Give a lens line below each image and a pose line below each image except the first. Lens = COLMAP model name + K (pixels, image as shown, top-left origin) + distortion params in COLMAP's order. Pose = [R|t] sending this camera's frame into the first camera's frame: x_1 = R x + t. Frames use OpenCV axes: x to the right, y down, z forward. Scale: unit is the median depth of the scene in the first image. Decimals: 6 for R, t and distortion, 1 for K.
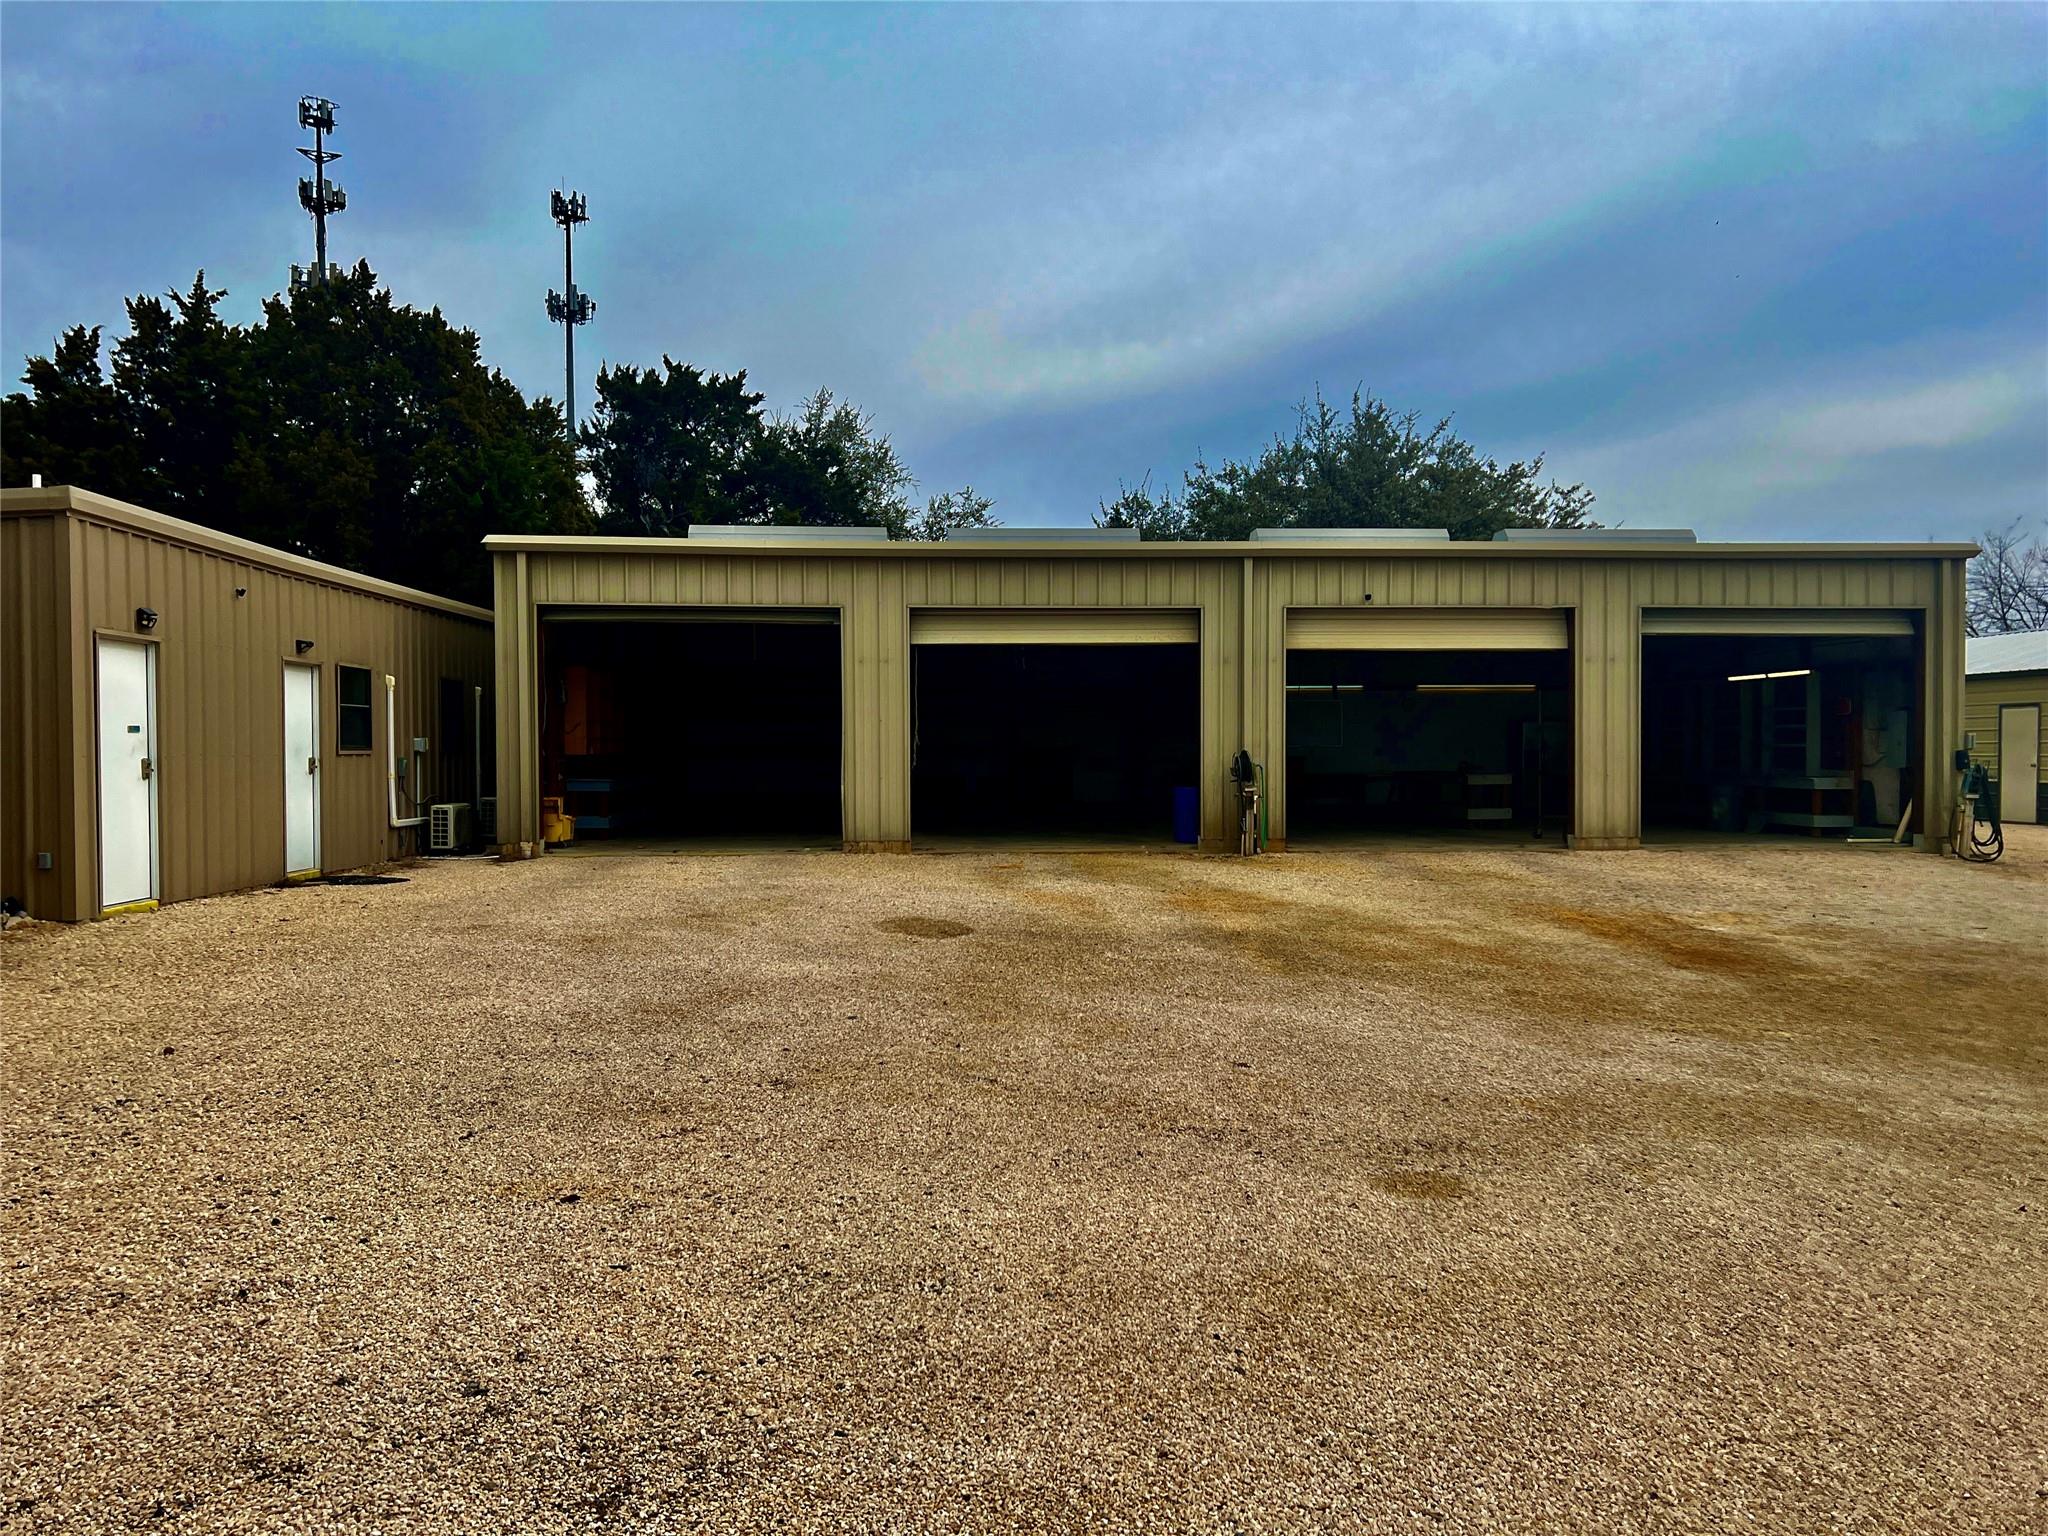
lens RADIAL K [[1533.1, 0, 1033.4], [0, 1533.1, 771.0], [0, 0, 1]] dist [0.054866, -0.073417]
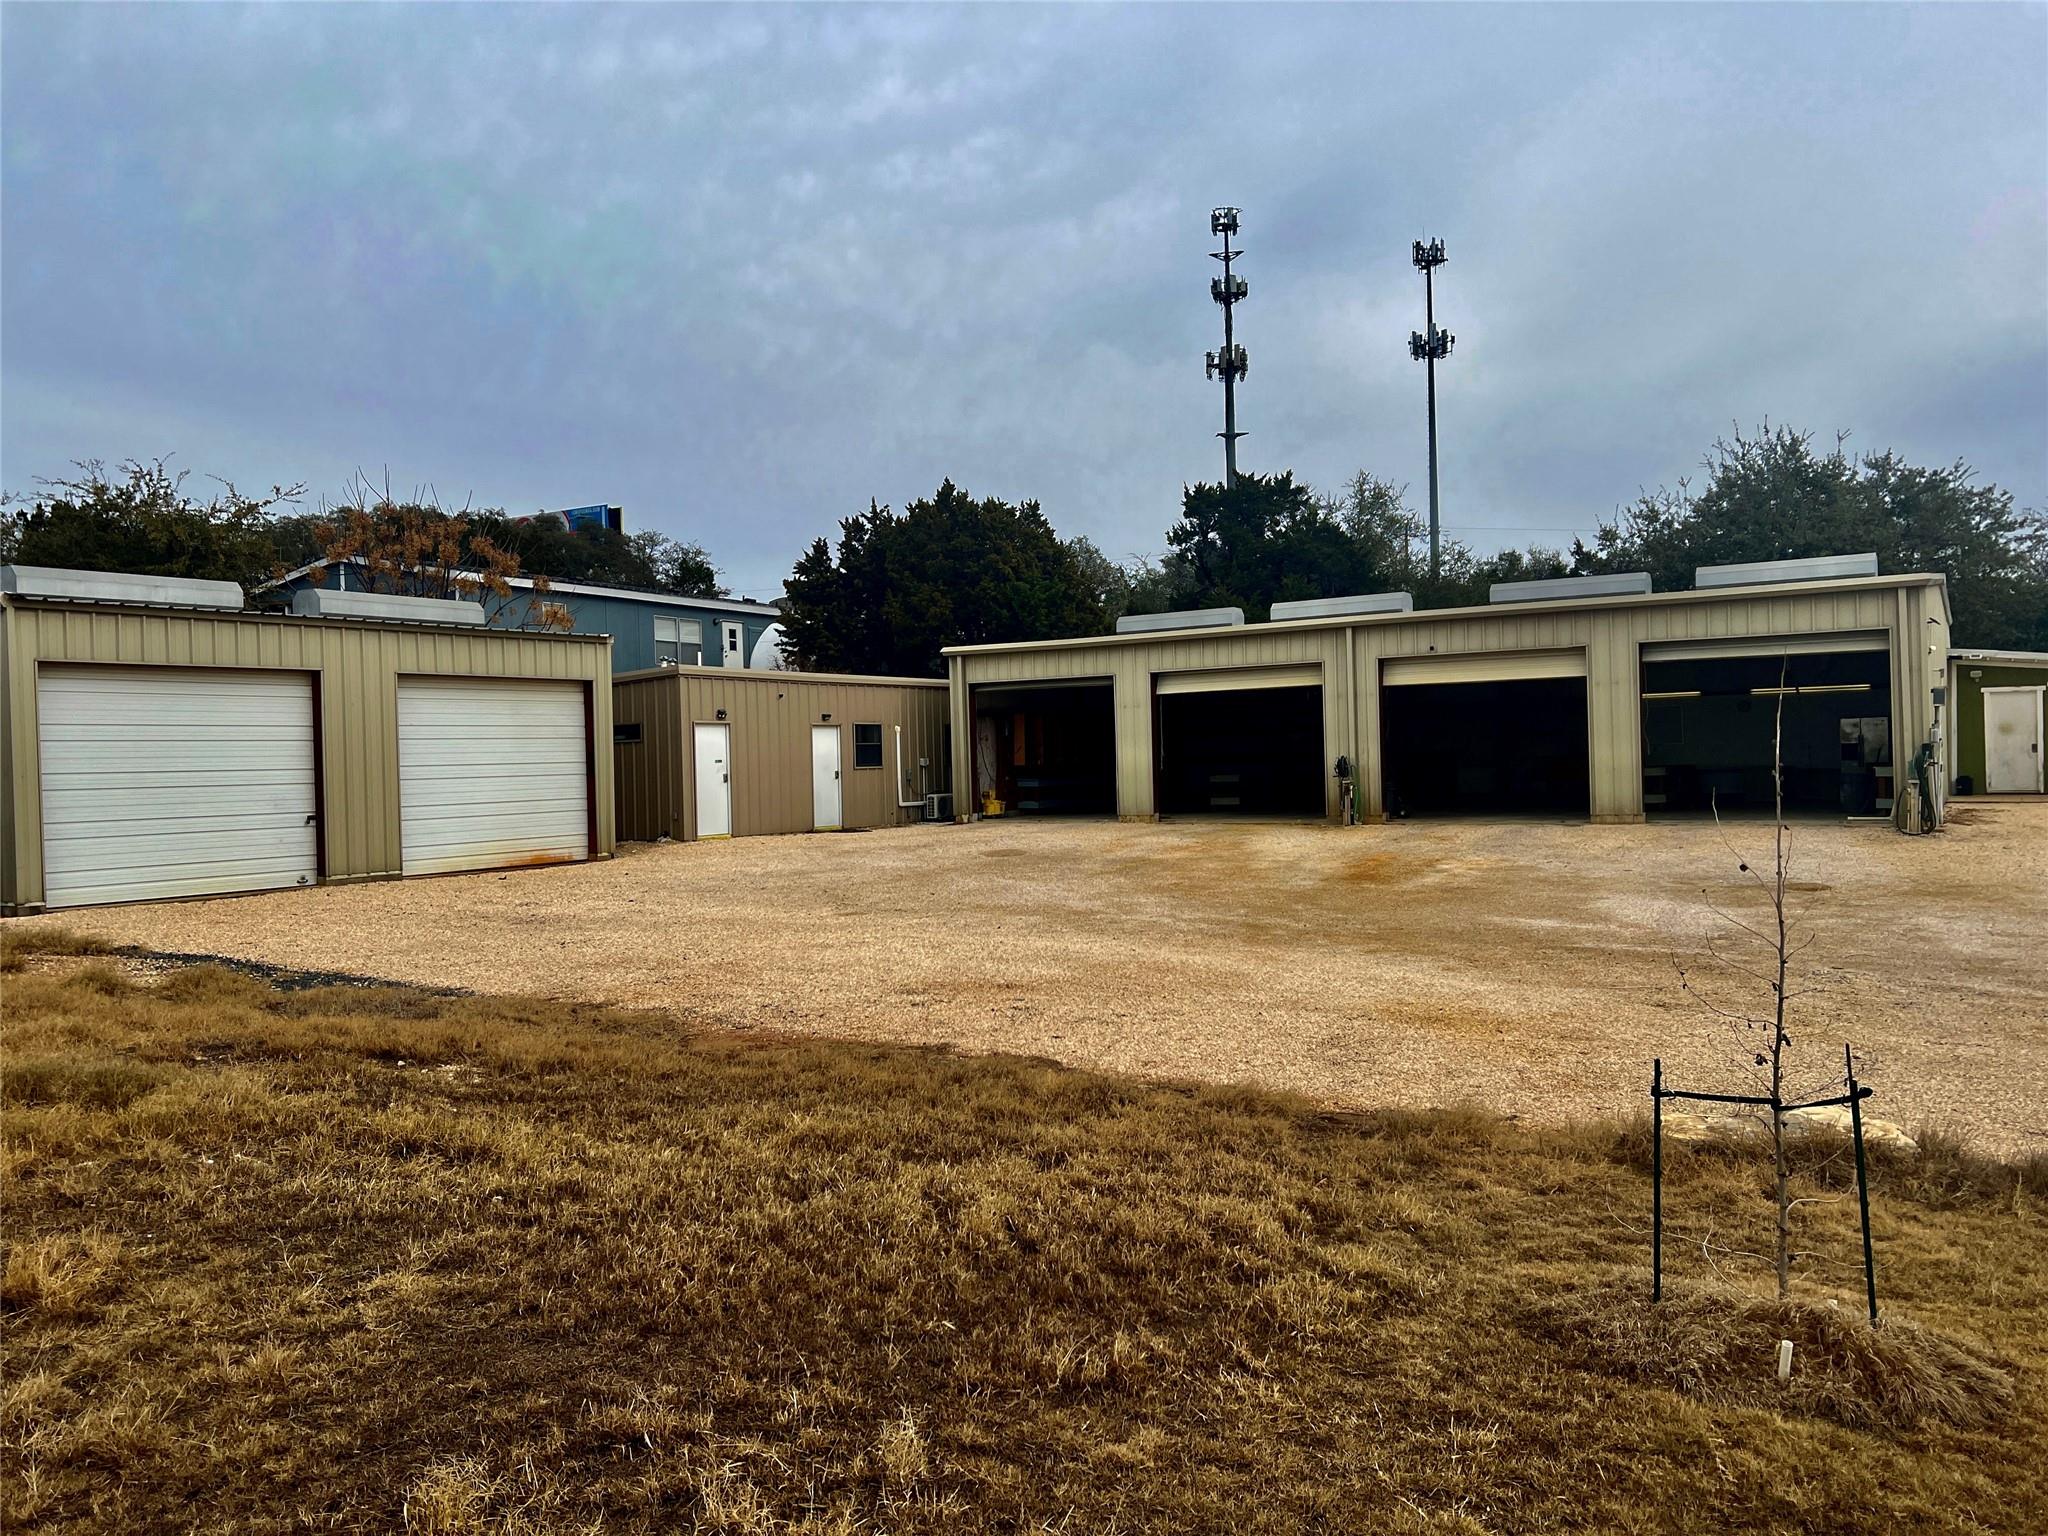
lens RADIAL K [[1533.1, 0, 1012.7], [0, 1533.1, 765.8], [0, 0, 1]] dist [0.054866, -0.073417]
pose [[0.807035, -0.016268, -0.590280, 0.749370], [0.014854, 0.999863, -0.007247, 0.002381], [0.590317, -0.002920, 0.807166, -0.403499]]
